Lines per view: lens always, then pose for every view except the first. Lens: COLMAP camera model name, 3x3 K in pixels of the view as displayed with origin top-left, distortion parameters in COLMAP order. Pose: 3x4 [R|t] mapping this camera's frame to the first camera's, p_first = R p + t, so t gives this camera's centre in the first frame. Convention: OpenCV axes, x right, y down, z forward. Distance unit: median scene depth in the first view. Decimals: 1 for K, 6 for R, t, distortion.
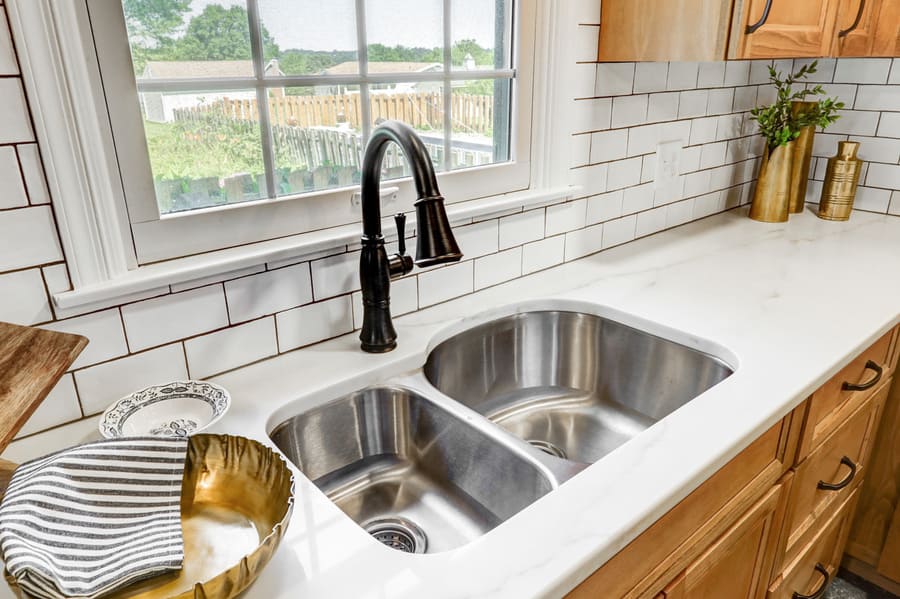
lens RADIAL K [[630.1, 0, 450.0], [0, 630.1, 299.5], [0, 0, 1]] dist [-0.001817, 0.000453]
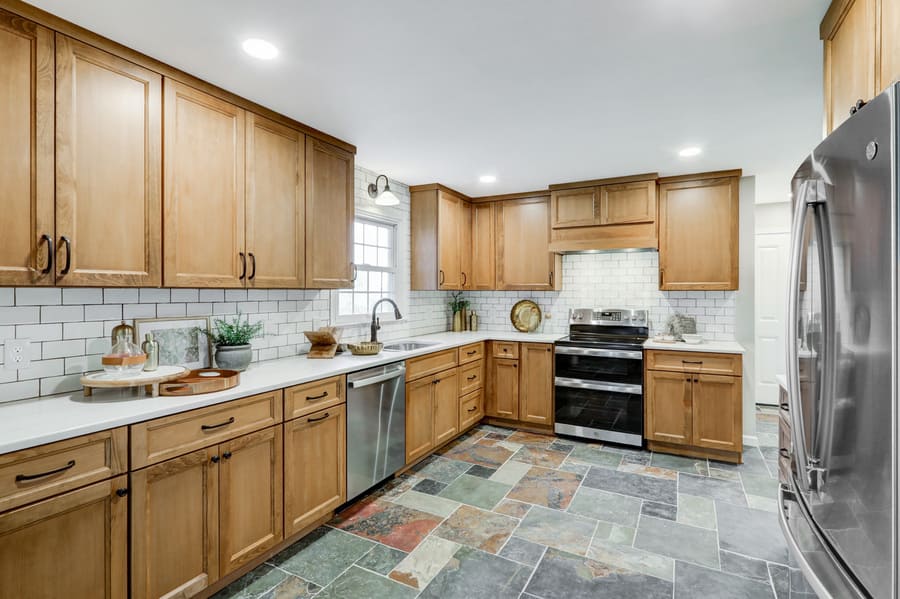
lens RADIAL K [[437.4, 0, 453.8], [0, 437.4, 292.2], [0, 0, 1]] dist [-0.002152, 0.000138]
pose [[0.933232, 0.009764, 0.359142, -0.452567], [0.121164, 0.932515, -0.340199, 0.551419], [-0.338227, 0.361000, 0.869069, -1.357891]]
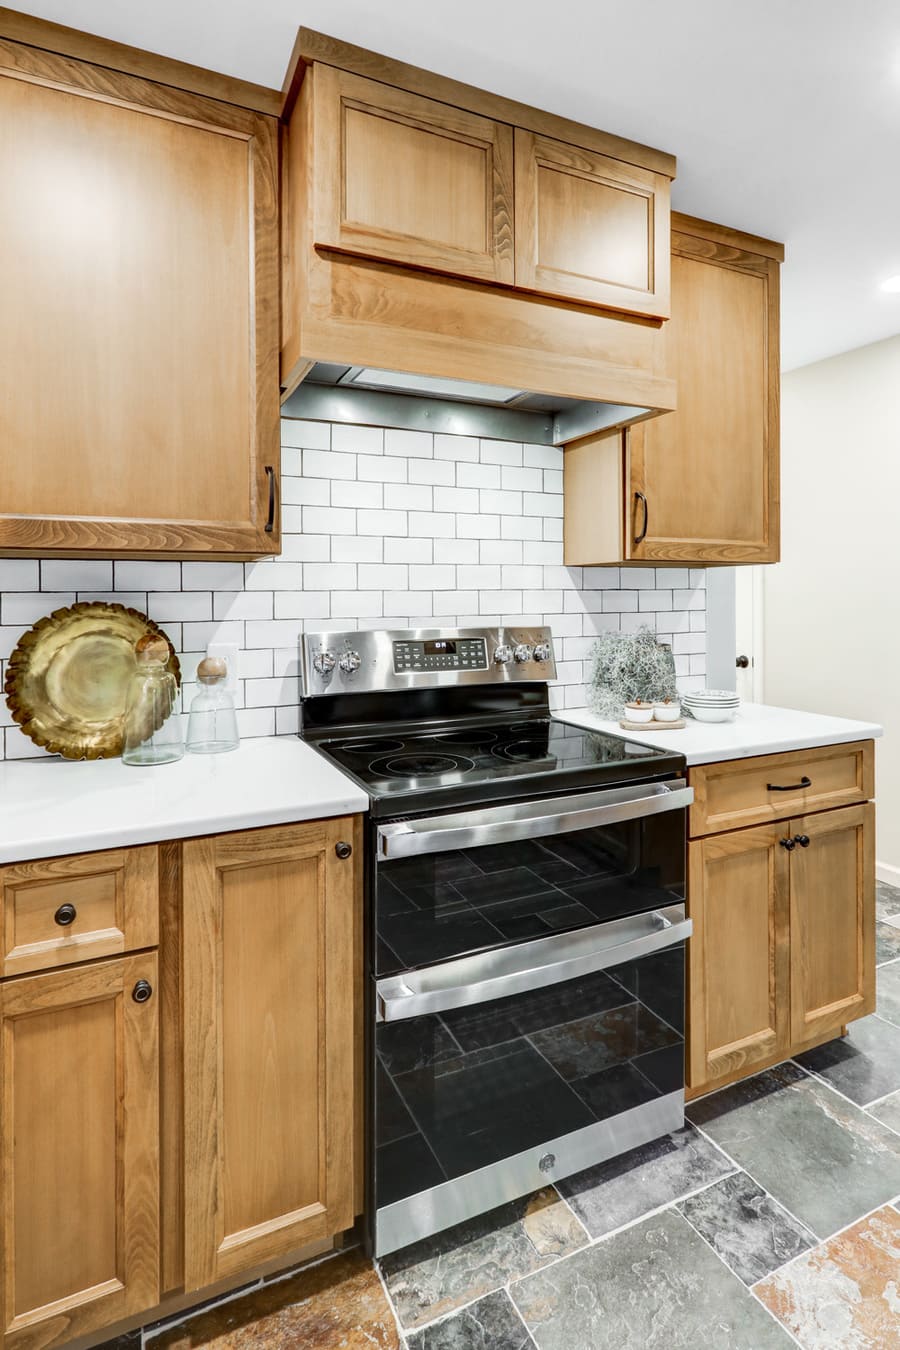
lens RADIAL K [[694.2, 0, 456.5], [0, 694.2, 598.8], [0, 0, 1]] dist [-0.001744, 0.000940]
pose [[0.267277, 0.004159, 0.963611, 0.177370], [0.353364, 0.929905, -0.102026, -0.001909], [-0.896491, 0.367775, 0.247073, 0.175237]]
